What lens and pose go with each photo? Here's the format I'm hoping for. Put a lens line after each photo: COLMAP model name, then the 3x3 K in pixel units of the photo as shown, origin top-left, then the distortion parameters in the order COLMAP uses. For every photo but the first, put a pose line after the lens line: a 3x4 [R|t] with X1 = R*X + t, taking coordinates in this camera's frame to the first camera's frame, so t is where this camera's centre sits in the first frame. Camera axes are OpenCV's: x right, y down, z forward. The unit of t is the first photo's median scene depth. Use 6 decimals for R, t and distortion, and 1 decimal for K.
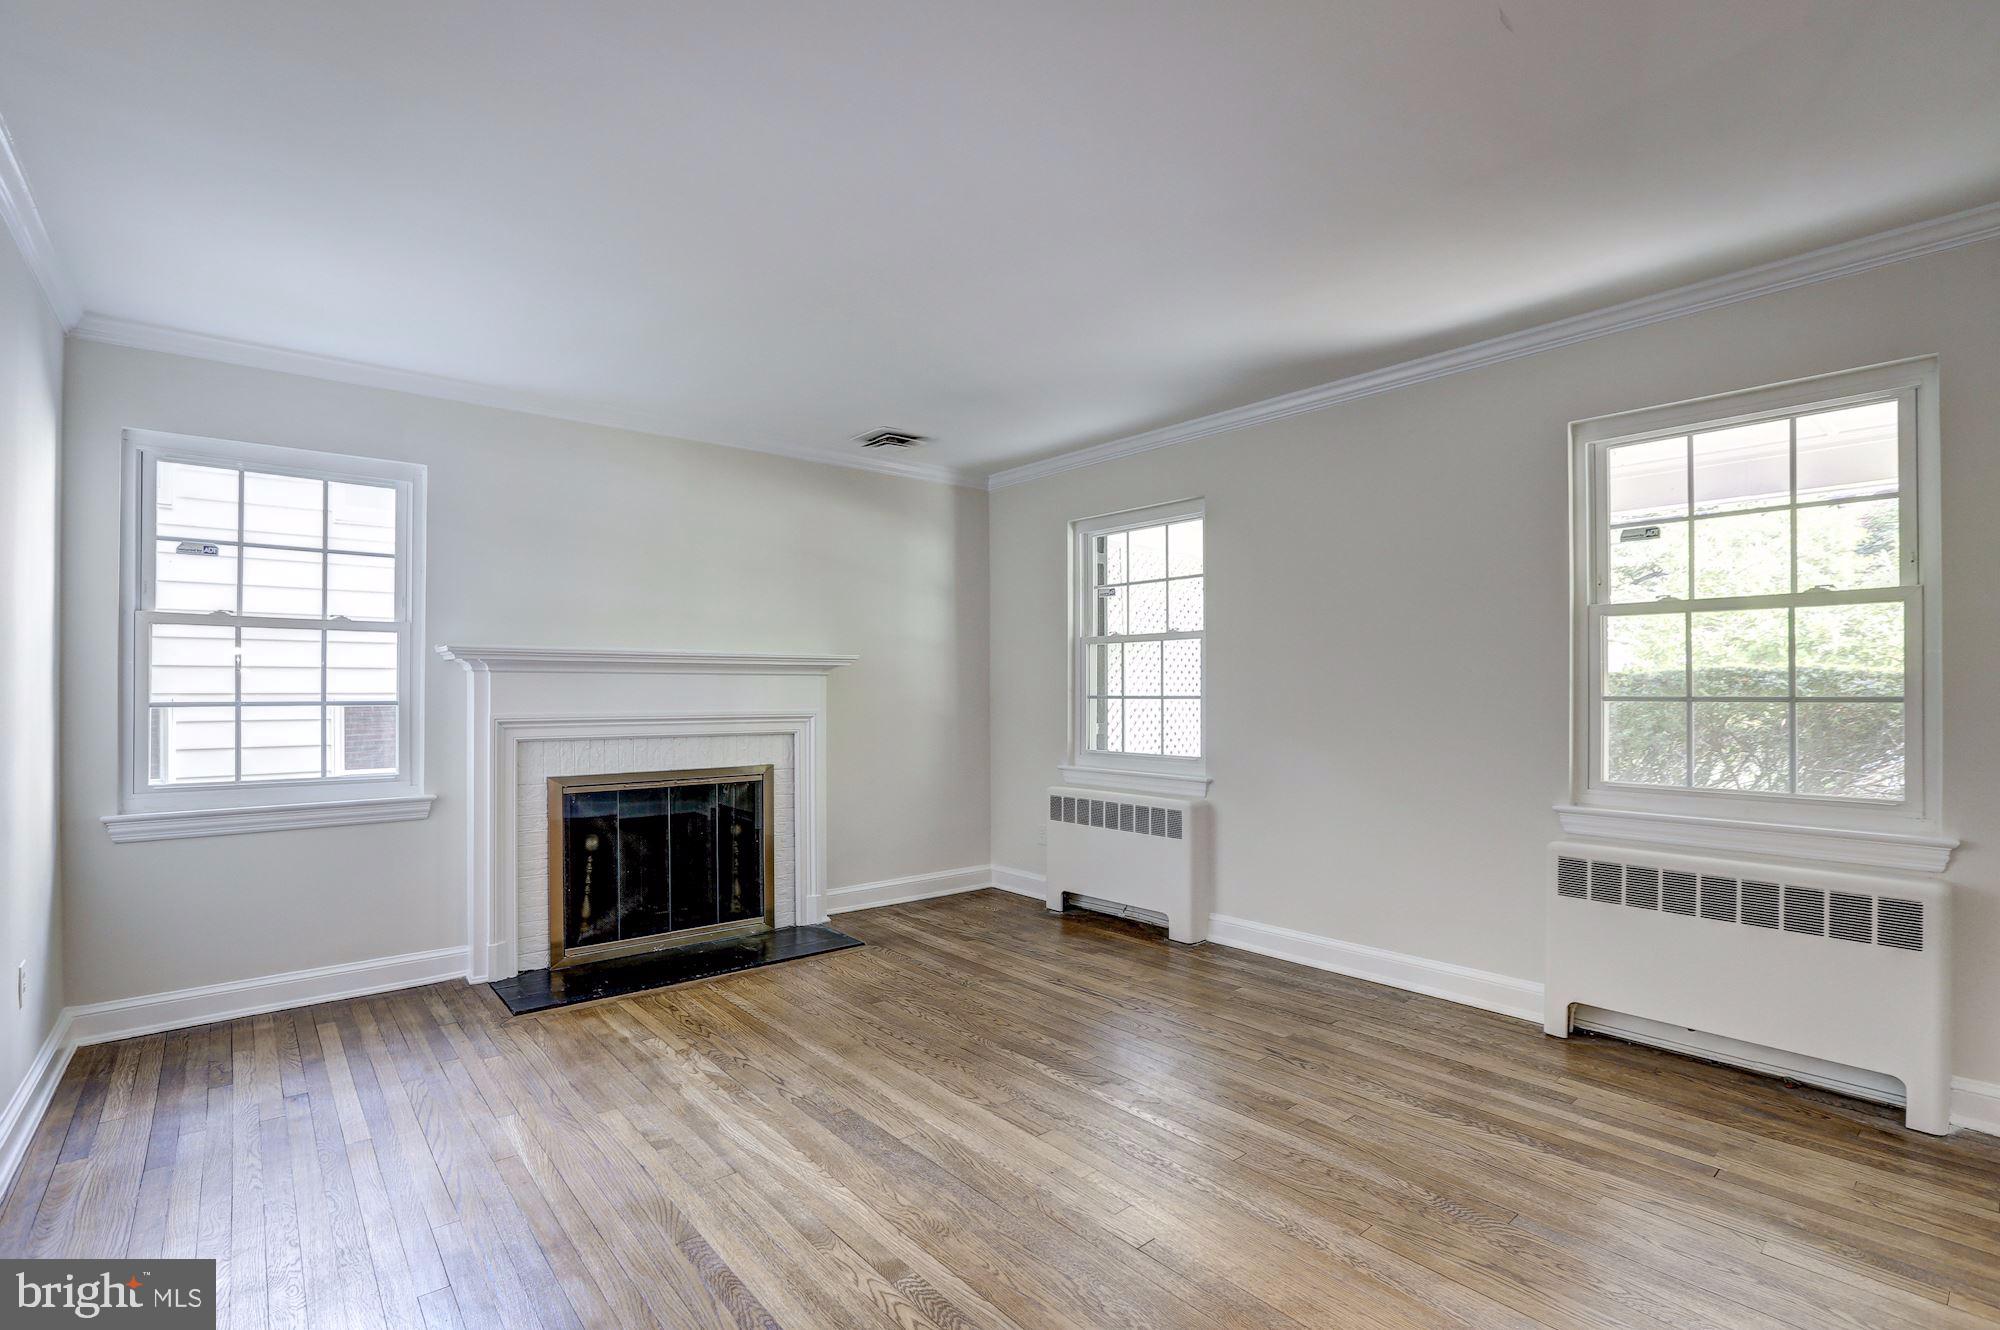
lens RADIAL K [[919.8, 0, 1016.4], [0, 919.8, 671.8], [0, 0, 1]] dist [-0.037497, 0.010974]
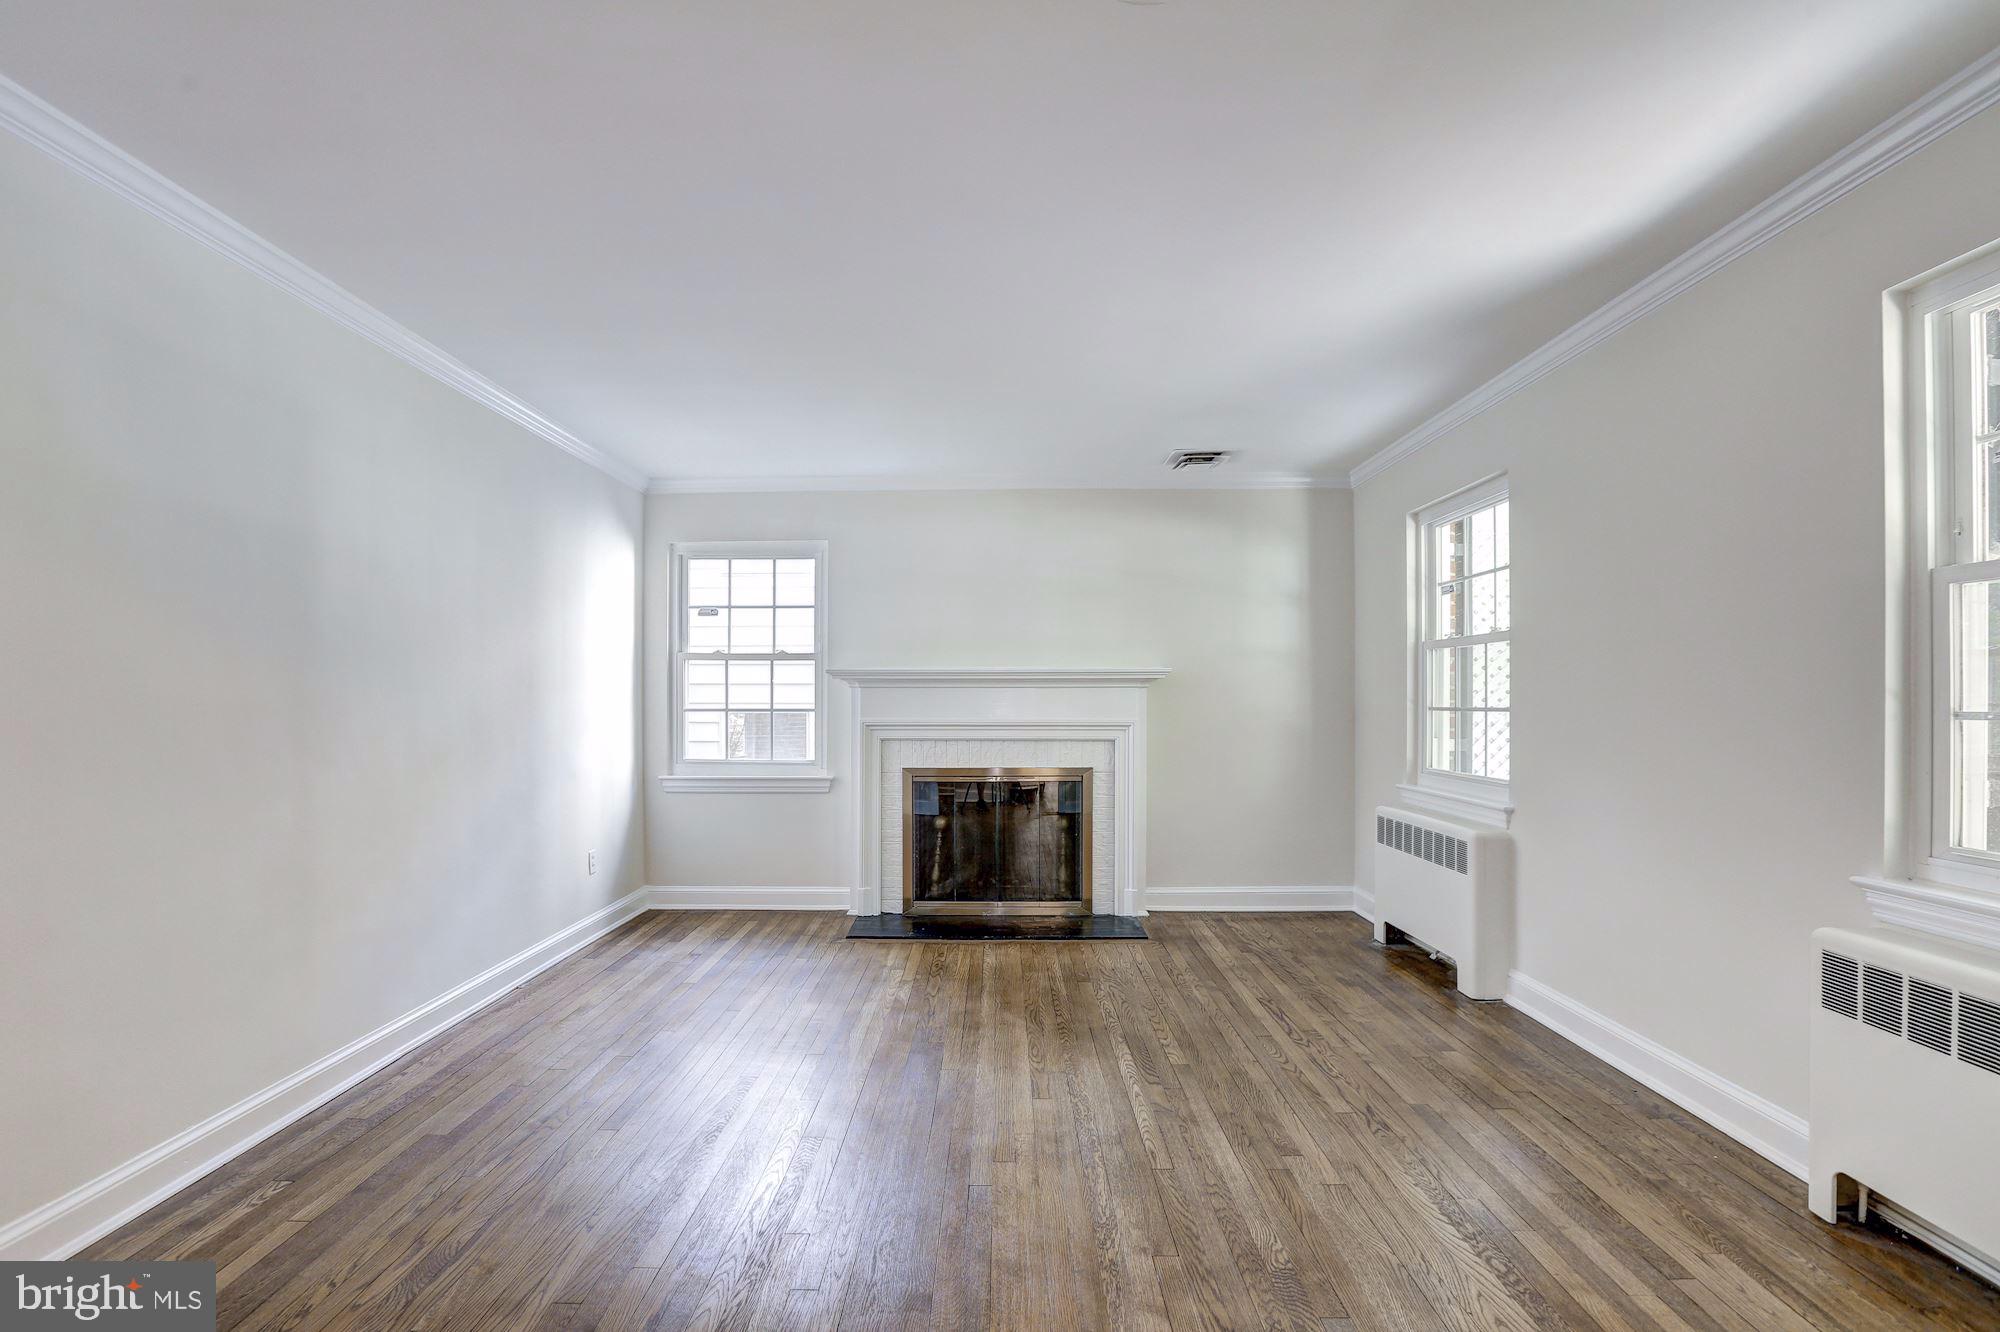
lens RADIAL K [[919.8, 0, 970.2], [0, 919.8, 697.2], [0, 0, 1]] dist [-0.037497, 0.010974]
pose [[0.754949, -0.001488, -0.655782, 0.473179], [0.011495, 0.999874, 0.010964, 0.001033], [0.655683, -0.015816, 0.754871, 0.073304]]
